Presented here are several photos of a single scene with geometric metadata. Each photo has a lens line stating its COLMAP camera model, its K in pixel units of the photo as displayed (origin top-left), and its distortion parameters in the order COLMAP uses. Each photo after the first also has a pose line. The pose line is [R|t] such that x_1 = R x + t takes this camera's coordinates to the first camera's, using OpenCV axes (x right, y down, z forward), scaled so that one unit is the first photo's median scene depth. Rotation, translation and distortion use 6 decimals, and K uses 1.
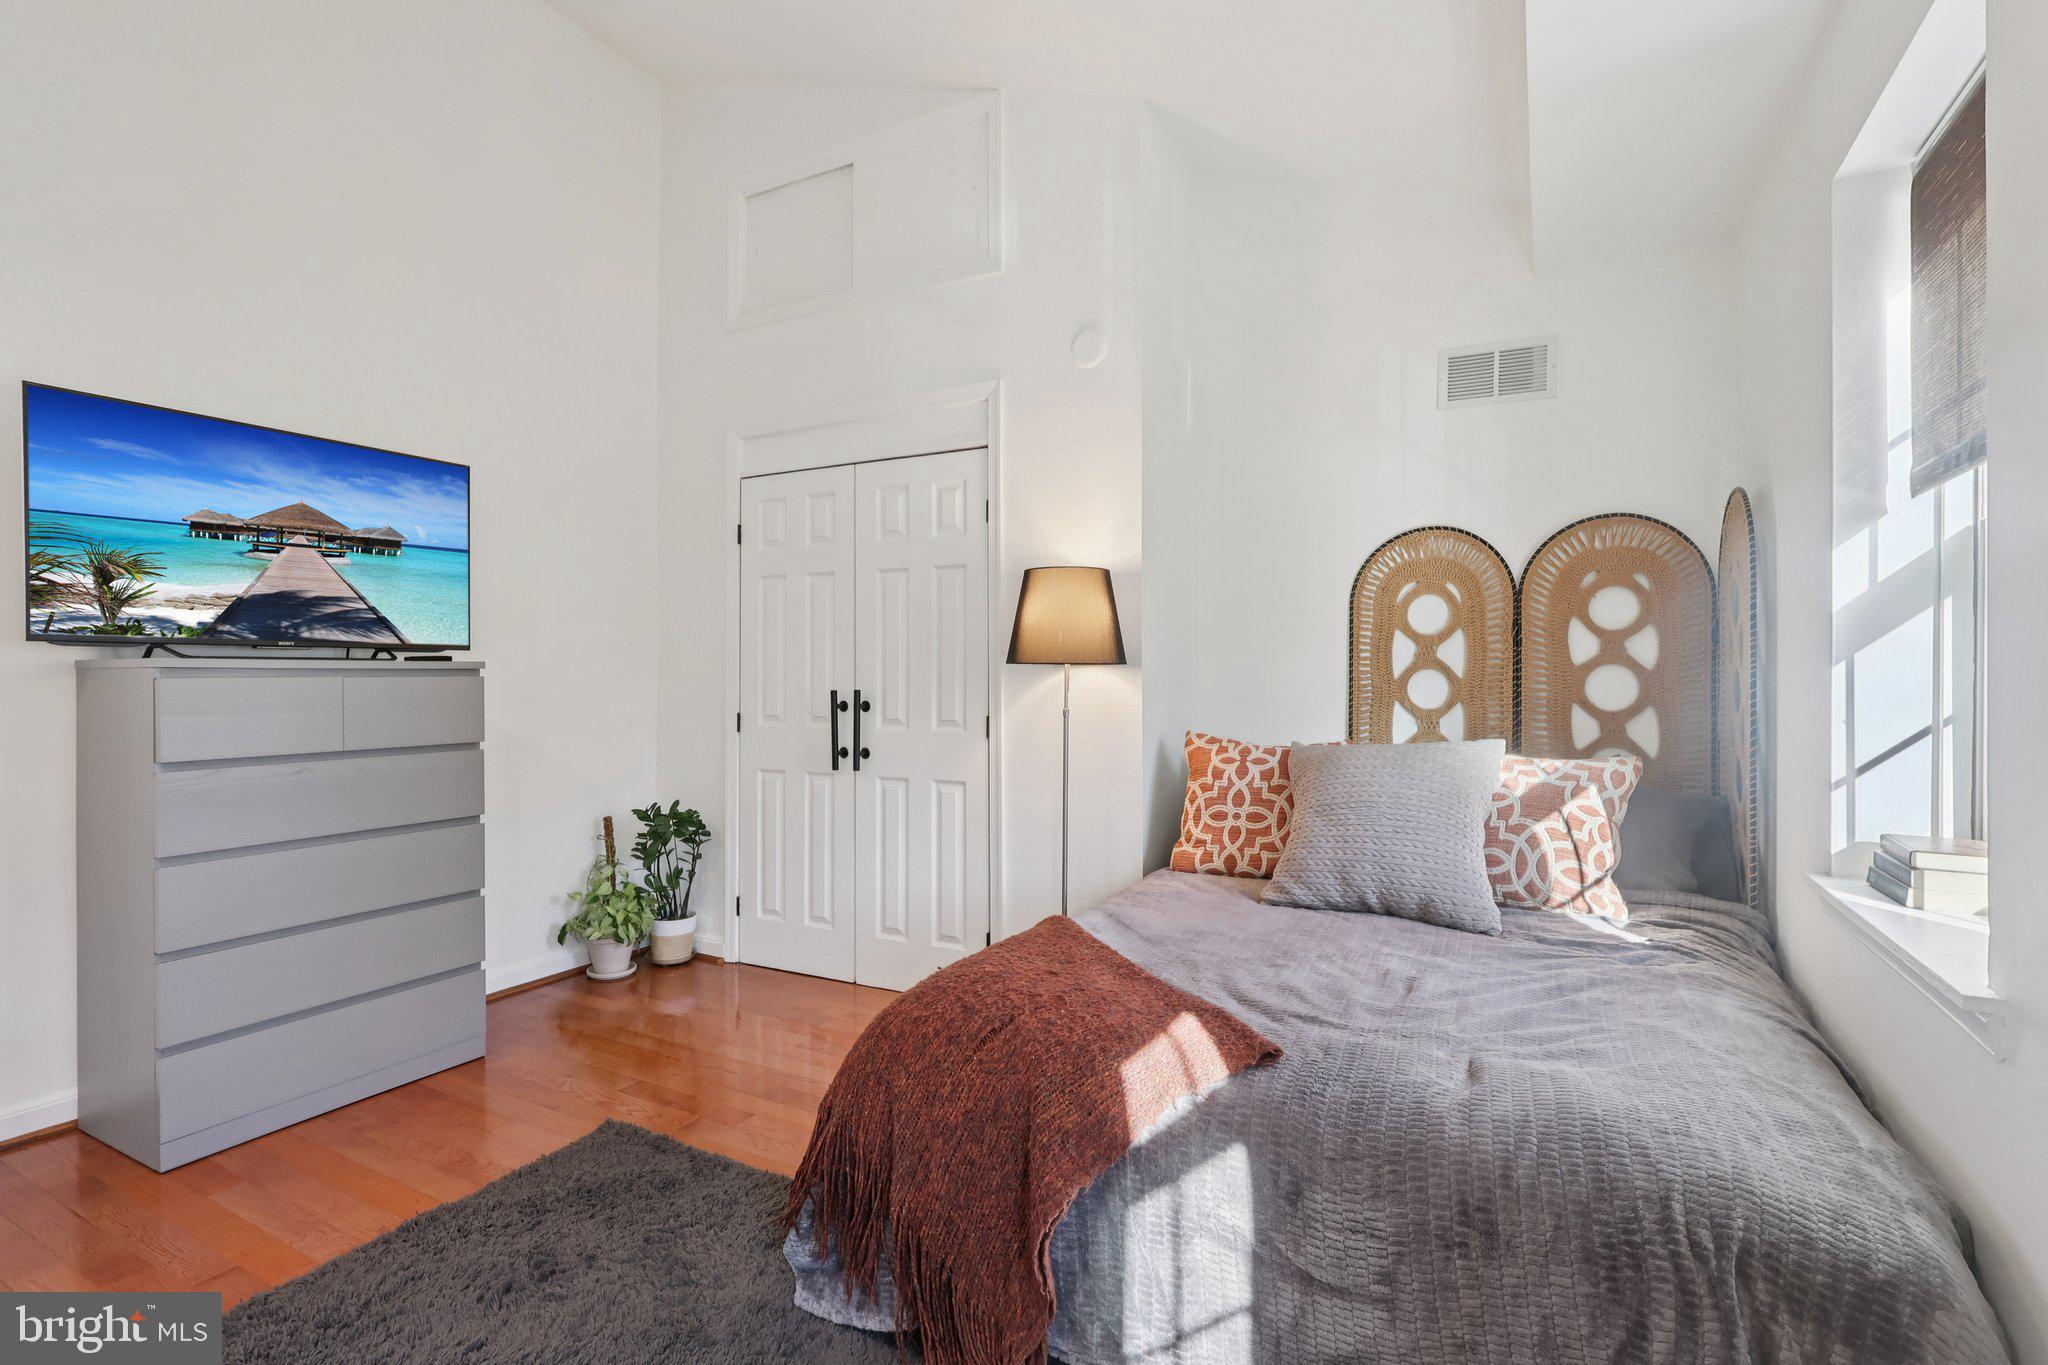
lens RADIAL K [[956.1, 0, 1011.3], [0, 956.1, 689.3], [0, 0, 1]] dist [0.000137, 0.000440]
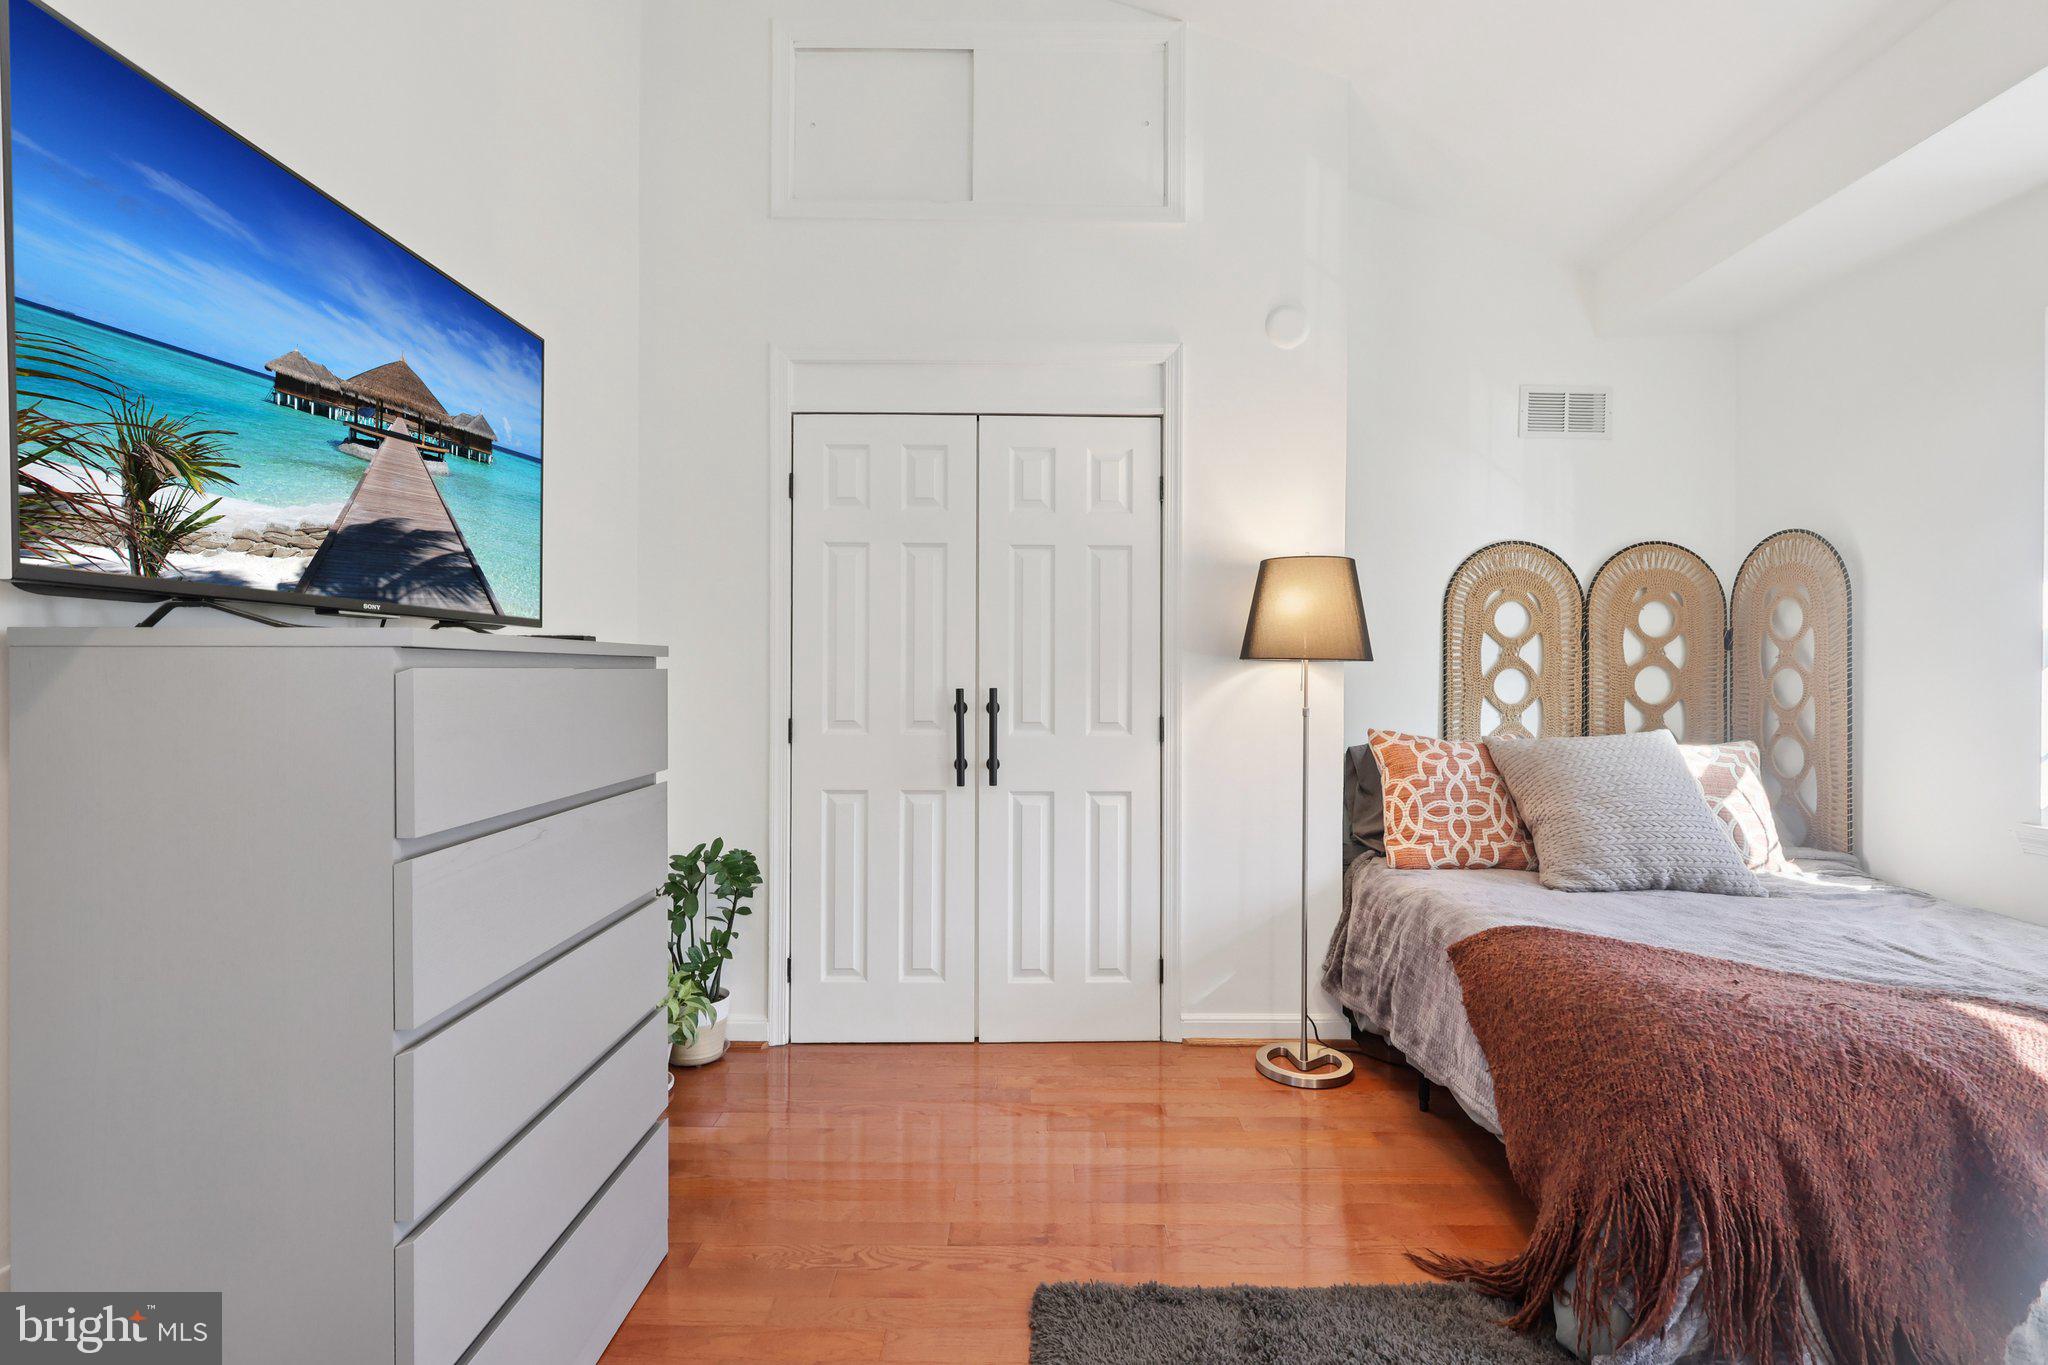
lens RADIAL K [[968.5, 0, 1024.0], [0, 968.5, 682.5], [0, 0, 1]] dist [0.000264, -0.000089]
pose [[0.875853, 0.000605, 0.482577, -0.645122], [0.000039, 0.999999, -0.001324, -0.003159], [-0.482577, 0.001179, 0.875852, 0.298900]]
